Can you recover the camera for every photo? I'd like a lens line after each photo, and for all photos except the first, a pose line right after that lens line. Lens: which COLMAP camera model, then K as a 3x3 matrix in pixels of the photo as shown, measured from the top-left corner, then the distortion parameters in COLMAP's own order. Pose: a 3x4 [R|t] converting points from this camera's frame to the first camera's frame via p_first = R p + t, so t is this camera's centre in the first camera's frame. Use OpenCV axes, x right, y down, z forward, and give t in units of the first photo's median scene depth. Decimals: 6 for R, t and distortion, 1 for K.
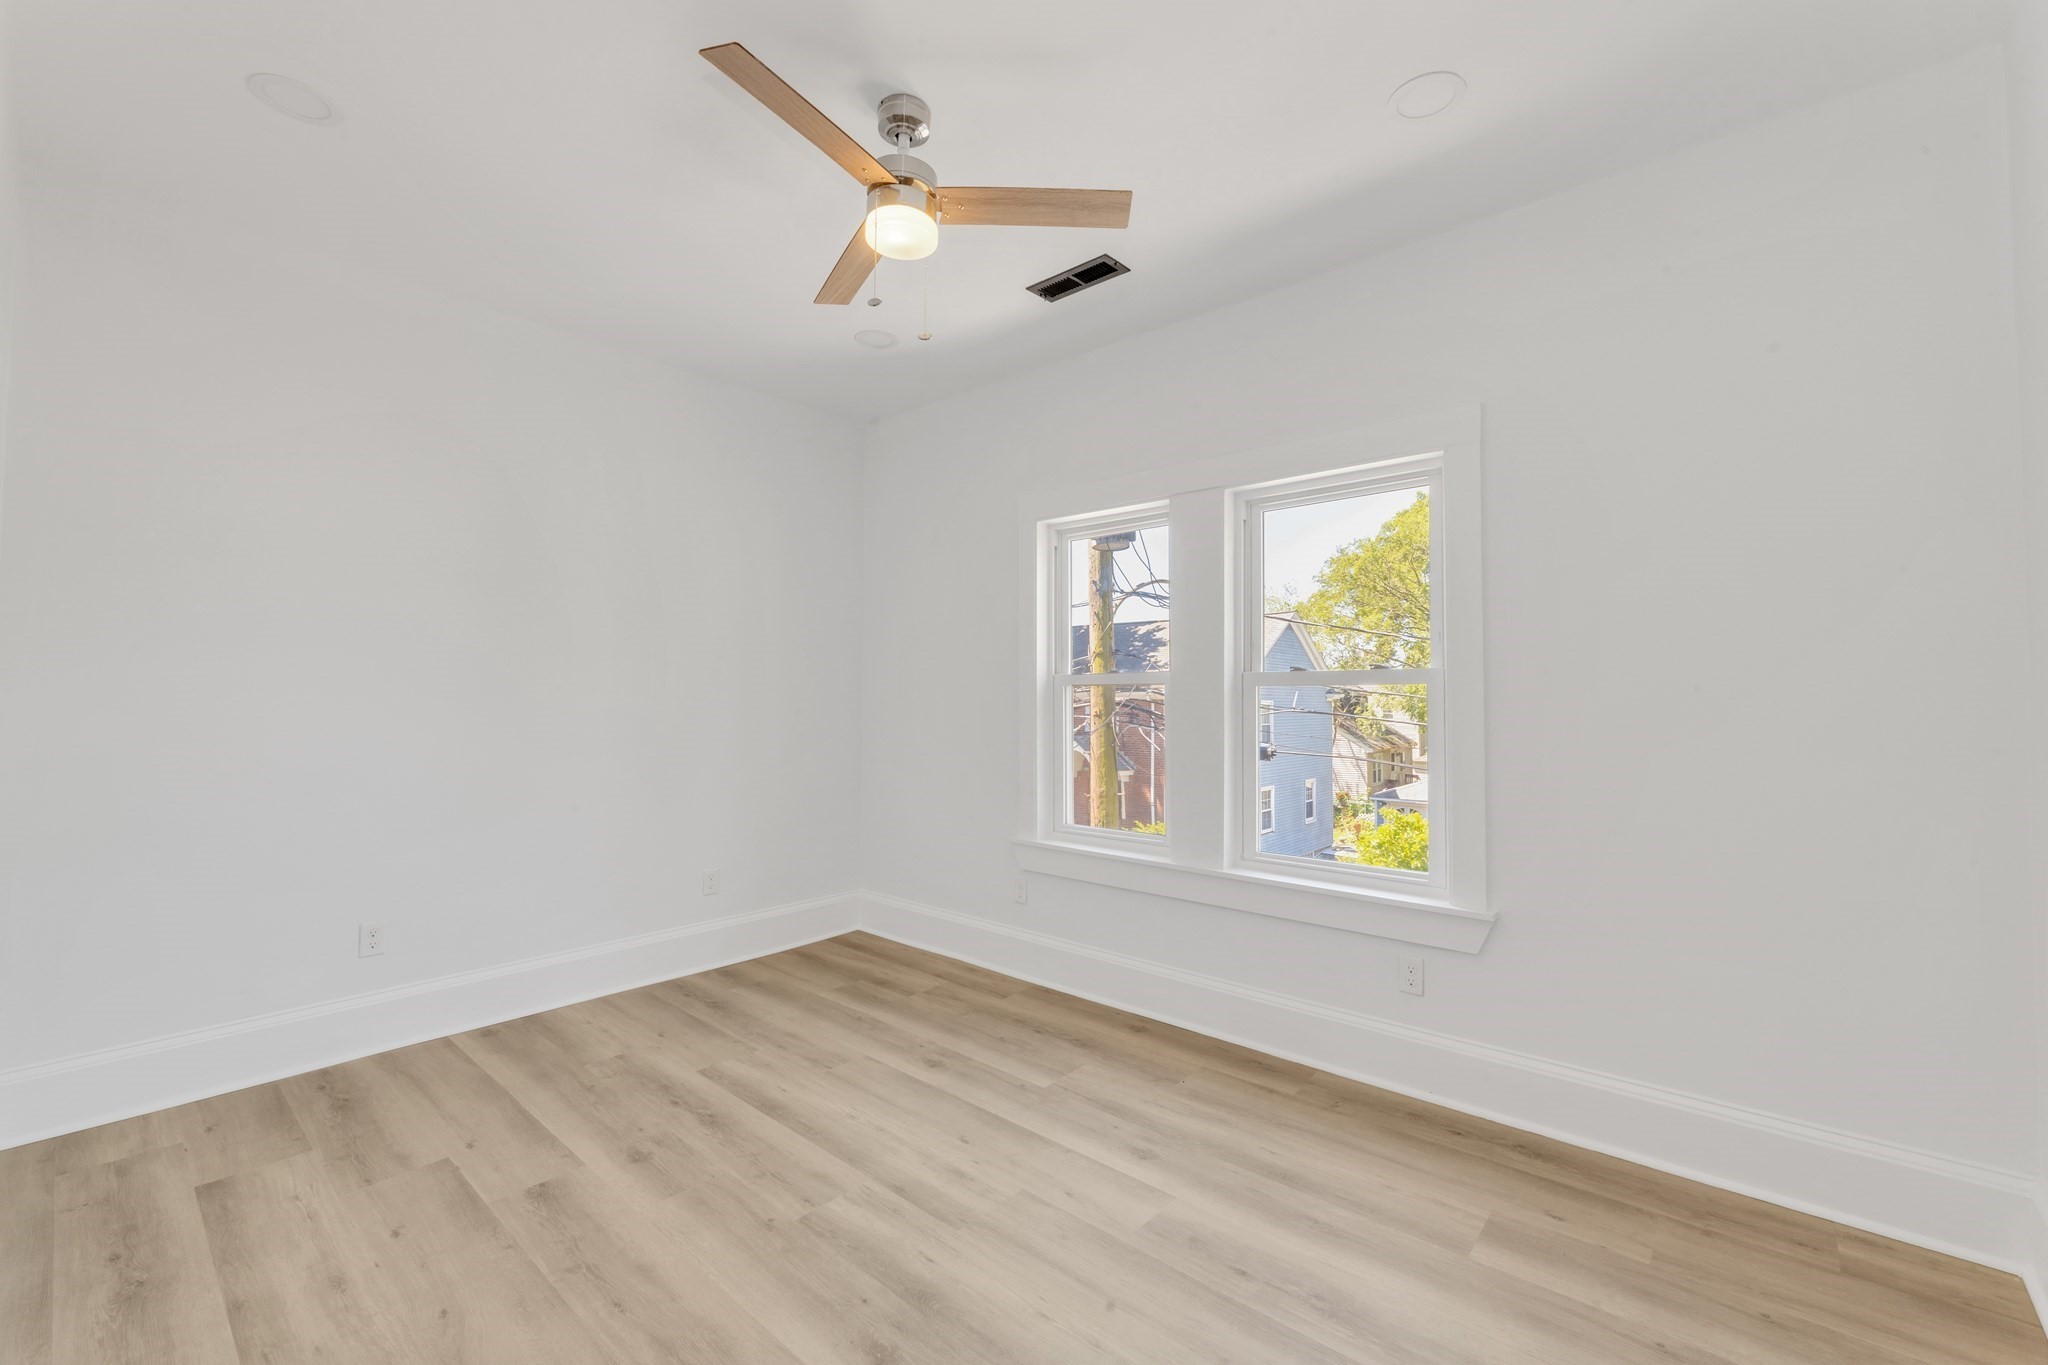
lens RADIAL K [[822.9, 0, 1027.5], [0, 822.9, 671.8], [0, 0, 1]] dist [0.001436, -0.000113]
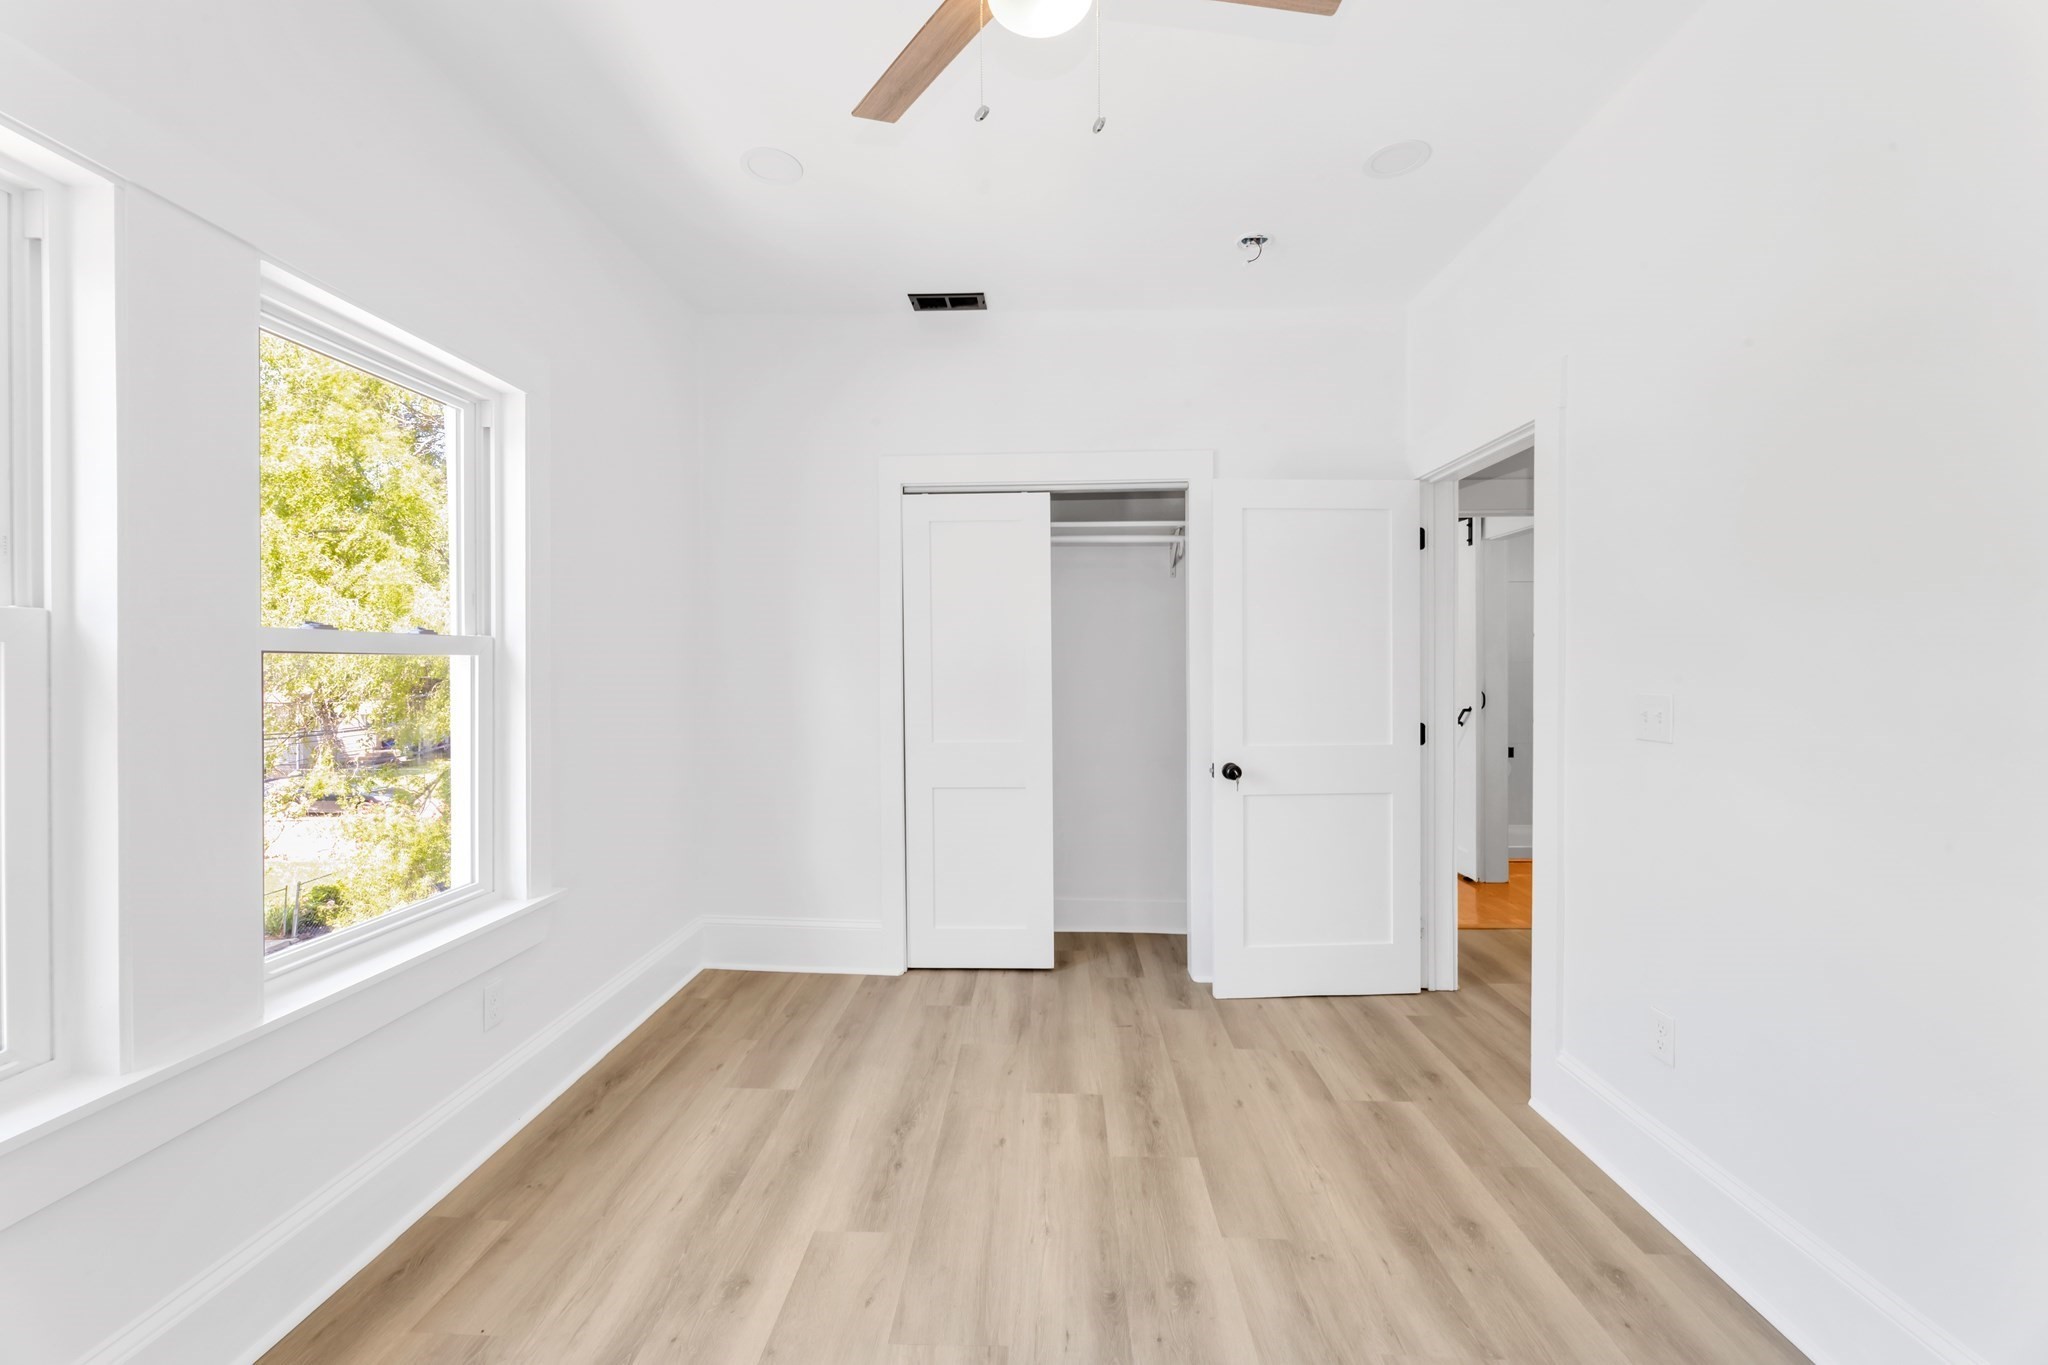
lens RADIAL K [[822.9, 0, 1027.5], [0, 822.9, 671.8], [0, 0, 1]] dist [0.001436, -0.000113]
pose [[-0.628494, -0.010906, 0.777738, -0.668529], [-0.028632, 0.999548, -0.009120, 0.023447], [-0.777287, -0.028000, -0.628523, 1.408874]]
